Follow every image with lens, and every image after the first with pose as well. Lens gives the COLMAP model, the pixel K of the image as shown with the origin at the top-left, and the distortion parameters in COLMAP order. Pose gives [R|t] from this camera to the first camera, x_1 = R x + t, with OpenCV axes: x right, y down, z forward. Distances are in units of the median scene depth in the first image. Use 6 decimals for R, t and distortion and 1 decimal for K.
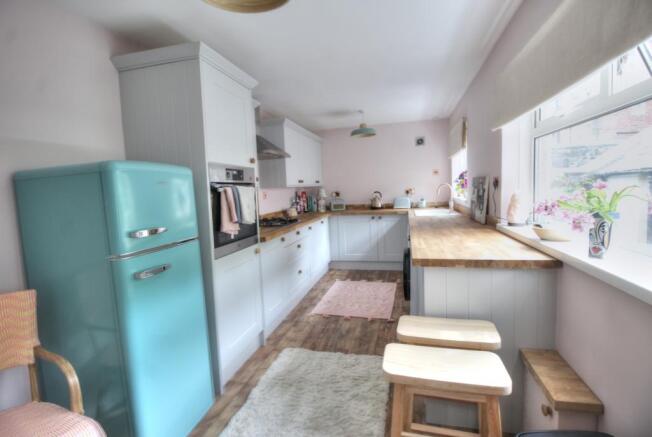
lens RADIAL K [[313.2, 0, 326.8], [0, 313.2, 213.9], [0, 0, 1]] dist [-0.001402, -0.011487]
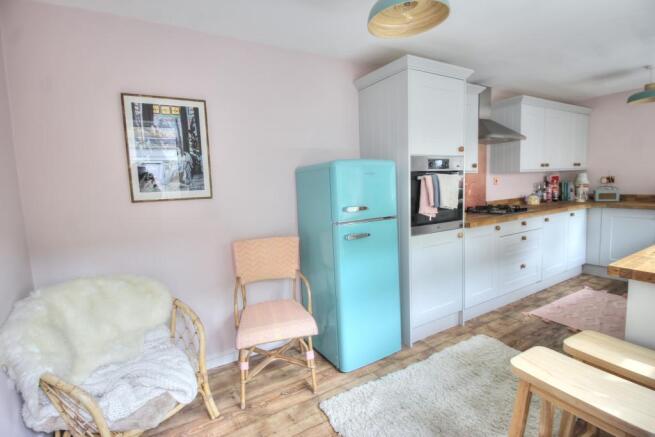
lens RADIAL K [[316.7, 0, 326.4], [0, 316.7, 214.5], [0, 0, 1]] dist [0.000150, -0.011870]
pose [[0.693417, 0.087931, -0.715151, 0.225451], [-0.046299, 0.995912, 0.077560, -0.013087], [0.719047, -0.020671, 0.694654, -0.064278]]
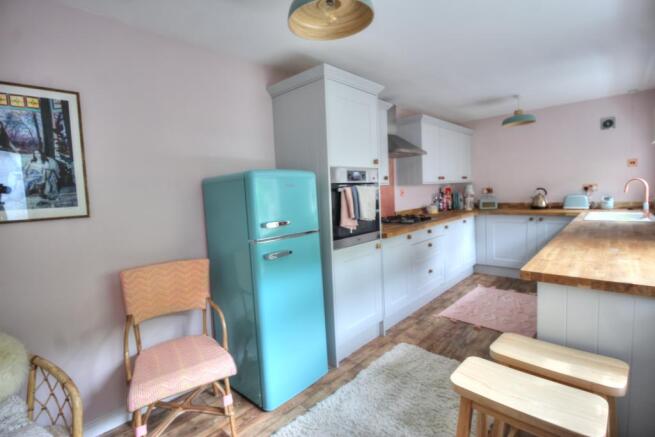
lens RADIAL K [[314.6, 0, 328.3], [0, 314.6, 213.9], [0, 0, 1]] dist [-0.001402, -0.011487]
pose [[0.872176, 0.038191, -0.487700, 0.150426], [-0.029023, 0.999232, 0.026345, -0.014923], [0.488331, -0.008823, 0.872614, -0.018467]]
